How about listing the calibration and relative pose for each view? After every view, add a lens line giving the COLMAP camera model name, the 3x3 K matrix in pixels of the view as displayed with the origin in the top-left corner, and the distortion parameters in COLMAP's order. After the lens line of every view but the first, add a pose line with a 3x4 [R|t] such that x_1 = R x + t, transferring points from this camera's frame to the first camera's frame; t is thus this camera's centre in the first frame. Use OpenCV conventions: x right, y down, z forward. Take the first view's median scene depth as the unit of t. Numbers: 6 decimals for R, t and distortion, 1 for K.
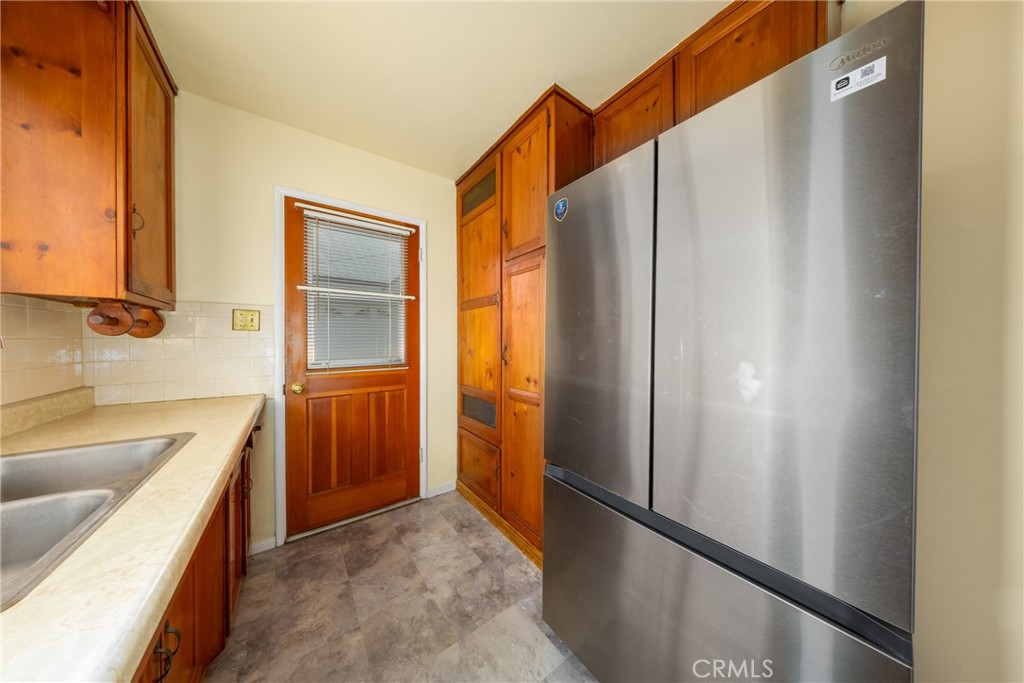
lens RADIAL K [[302.1, 0, 508.8], [0, 302.1, 339.9], [0, 0, 1]] dist [-0.001035, -0.000124]
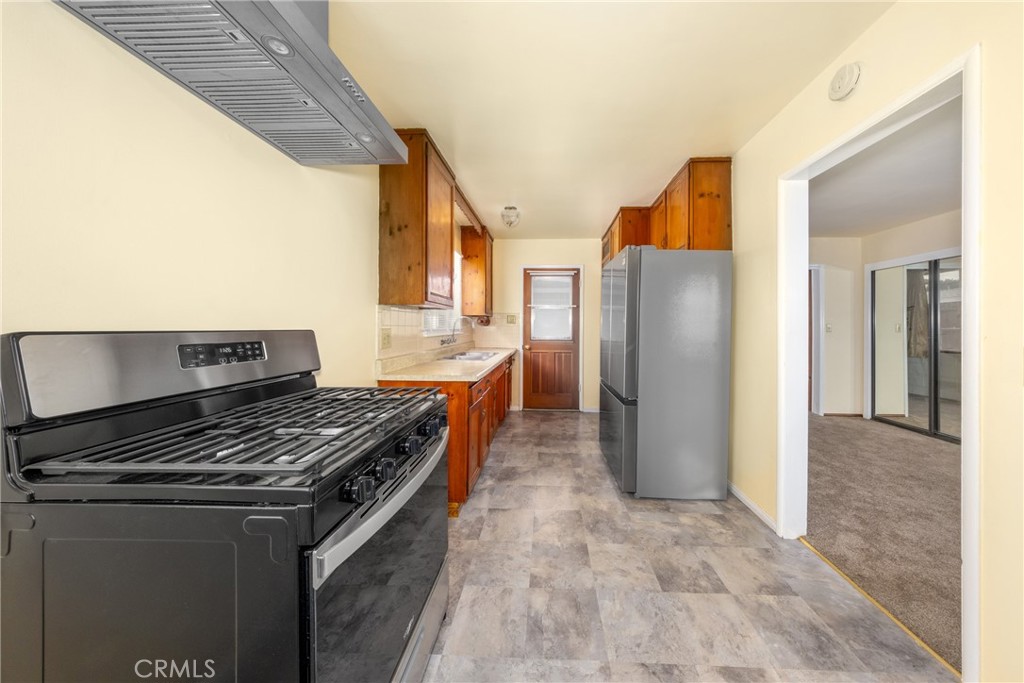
lens RADIAL K [[302.1, 0, 529.7], [0, 302.1, 323.7], [0, 0, 1]] dist [-0.001035, -0.000124]
pose [[0.772754, 0.006348, -0.634674, 0.858446], [-0.009685, 0.999951, -0.001791, -0.022406], [0.634632, 0.007531, 0.772778, -0.862594]]
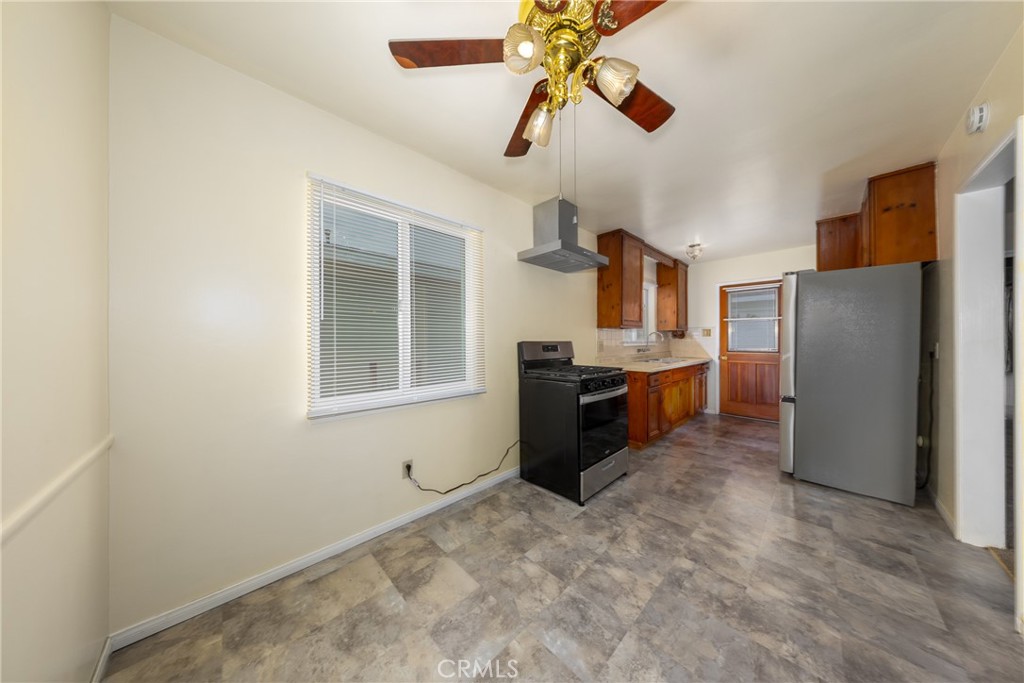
lens RADIAL K [[302.1, 0, 513.1], [0, 302.1, 343.3], [0, 0, 1]] dist [-0.001035, -0.000124]
pose [[0.137486, 0.018404, -0.990333, 1.702222], [0.004454, 0.999806, 0.019198, -0.025716], [0.990494, -0.007051, 0.137377, -1.216967]]
